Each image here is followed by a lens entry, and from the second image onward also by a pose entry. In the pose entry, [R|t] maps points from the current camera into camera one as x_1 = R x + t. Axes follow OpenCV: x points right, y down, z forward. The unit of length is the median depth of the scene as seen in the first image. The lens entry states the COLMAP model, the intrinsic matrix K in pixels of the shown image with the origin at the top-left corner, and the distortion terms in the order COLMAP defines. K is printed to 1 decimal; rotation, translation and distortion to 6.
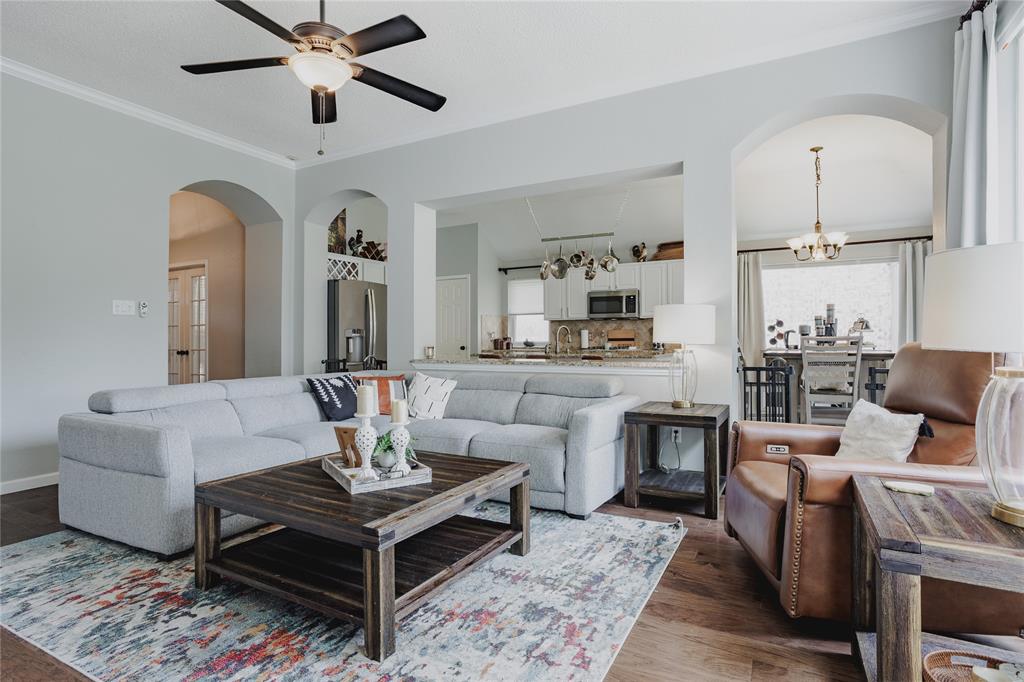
lens RADIAL K [[528.9, 0, 510.5], [0, 528.9, 334.3], [0, 0, 1]] dist [-0.051792, 0.020450]
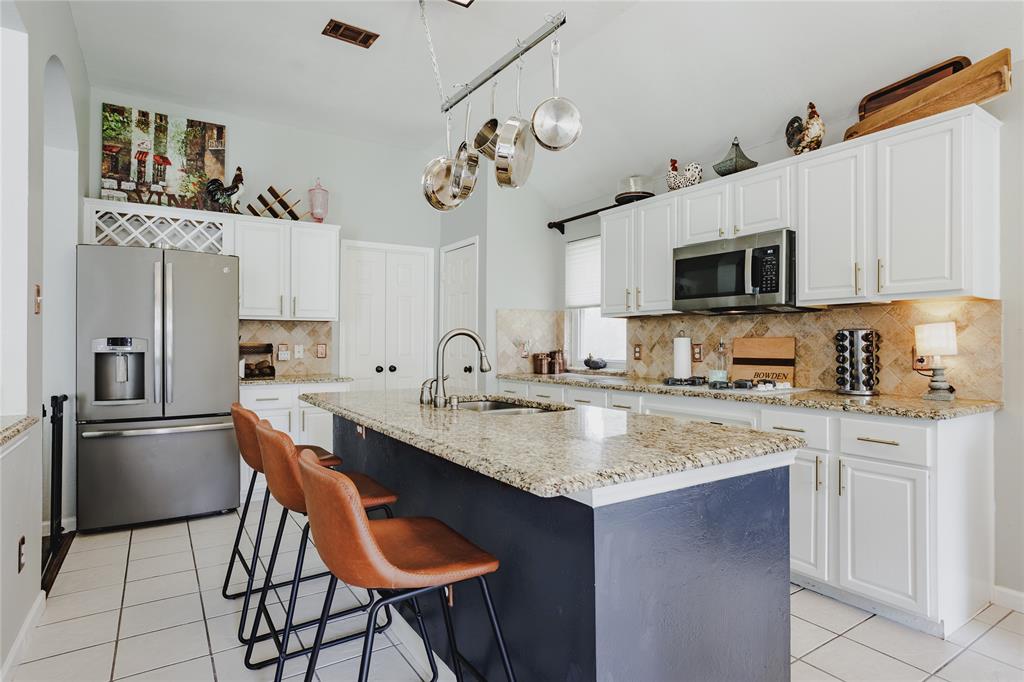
lens RADIAL K [[553.8, 0, 512.0], [0, 553.8, 341.0], [0, 0, 1]] dist [-0.040874, -0.000011]
pose [[0.879085, 0.004513, -0.476644, 0.292377], [-0.001181, 0.999973, 0.007288, -0.010483], [0.476664, -0.005844, 0.879066, 0.657246]]
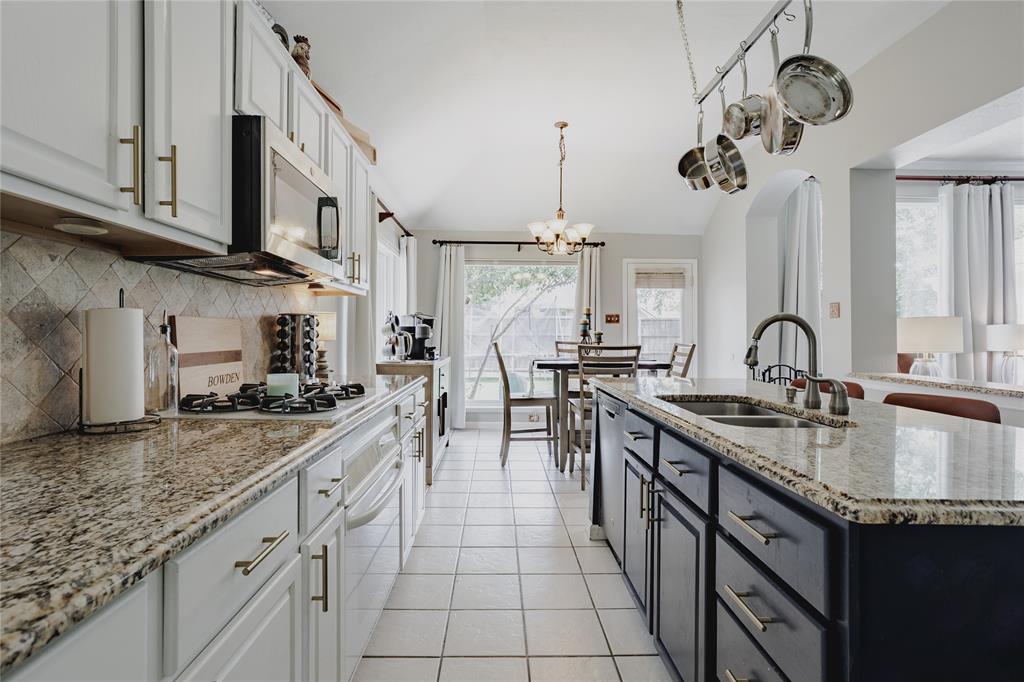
lens RADIAL K [[501.3, 0, 505.4], [0, 501.3, 336.7], [0, 0, 1]] dist [-0.059758, 0.036928]
pose [[-0.503030, -0.001570, 0.864267, -0.059659], [-0.013233, 0.999895, -0.005886, -0.000240], [-0.864167, -0.014397, -0.502998, 1.218565]]
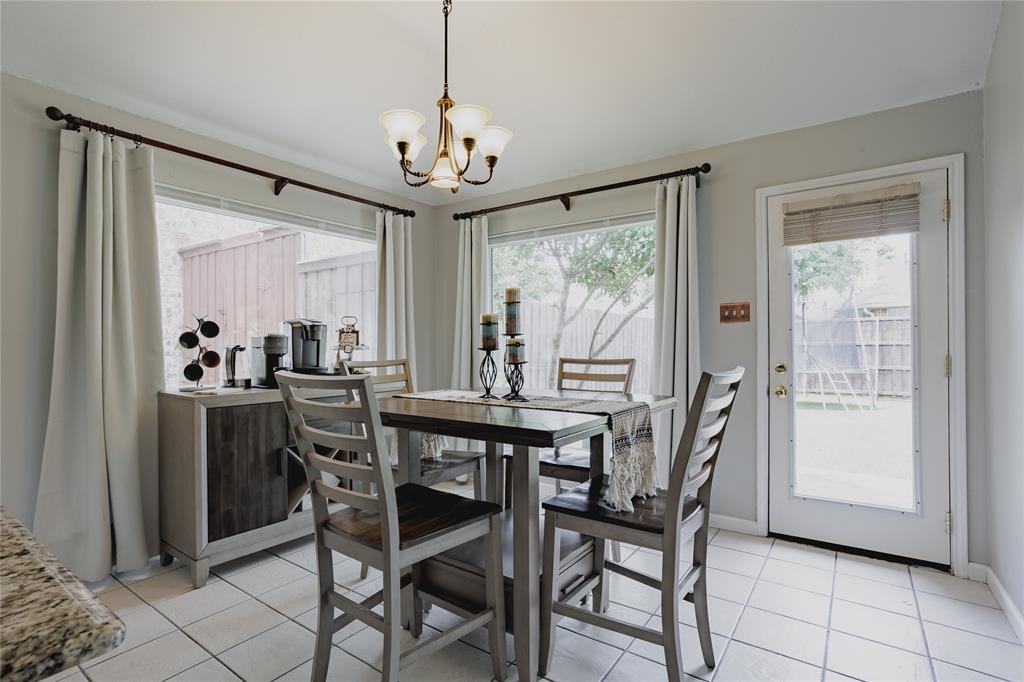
lens RADIAL K [[501.3, 0, 505.4], [0, 501.3, 336.7], [0, 0, 1]] dist [-0.059758, 0.036928]
pose [[0.130429, 0.021602, 0.991222, 0.159700], [-0.007648, 0.999755, -0.020782, -0.008158], [-0.991428, -0.004871, 0.130562, 0.733401]]
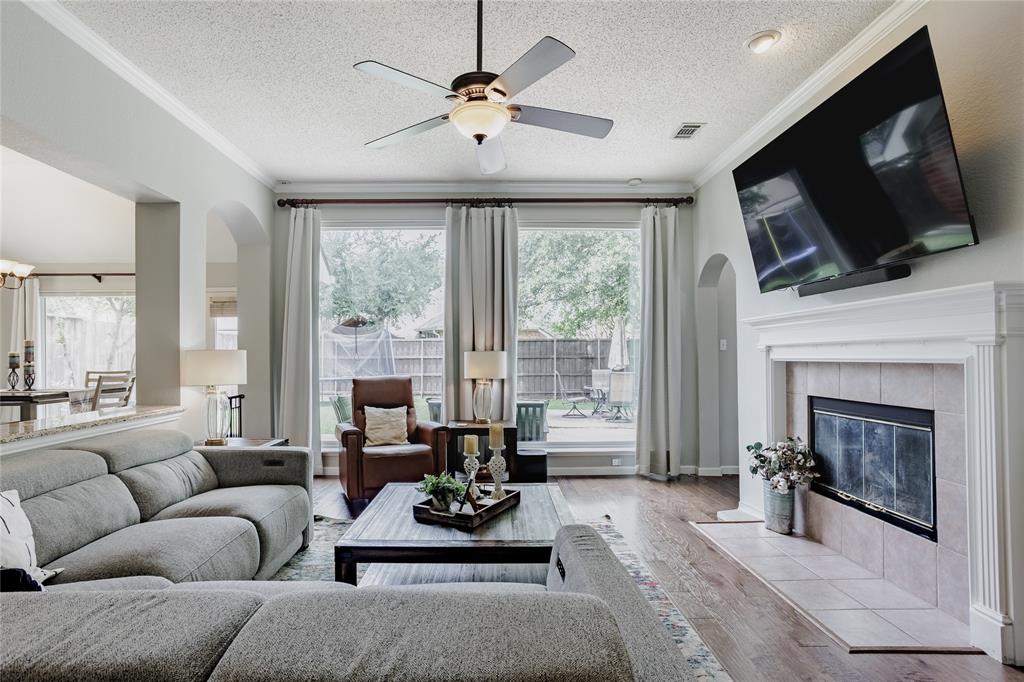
lens RADIAL K [[508.4, 0, 497.8], [0, 508.4, 349.9], [0, 0, 1]] dist [-0.062878, 0.039861]
pose [[-0.474803, 0.013944, 0.879982, -0.457579], [-0.005812, 0.999803, -0.018979, -0.022821], [-0.880073, -0.014126, -0.474628, 0.519864]]
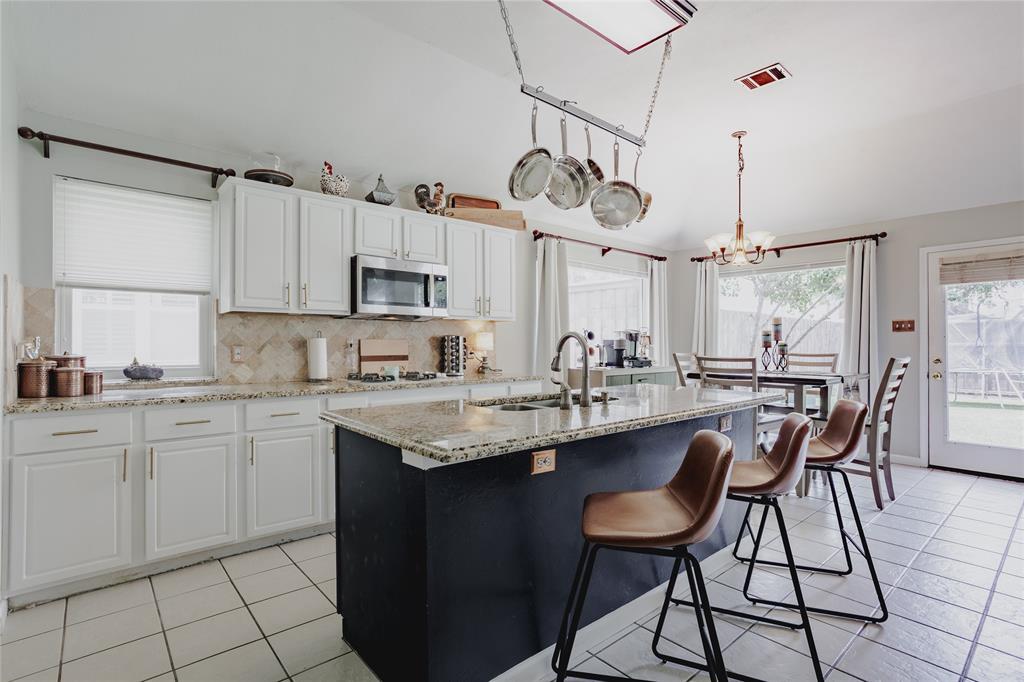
lens RADIAL K [[501.3, 0, 505.4], [0, 501.3, 336.7], [0, 0, 1]] dist [-0.059758, 0.036928]
pose [[0.361029, 0.017920, 0.932383, -0.244460], [-0.014162, 0.999805, -0.013732, -0.007008], [-0.932447, -0.008247, 0.361212, 0.869620]]
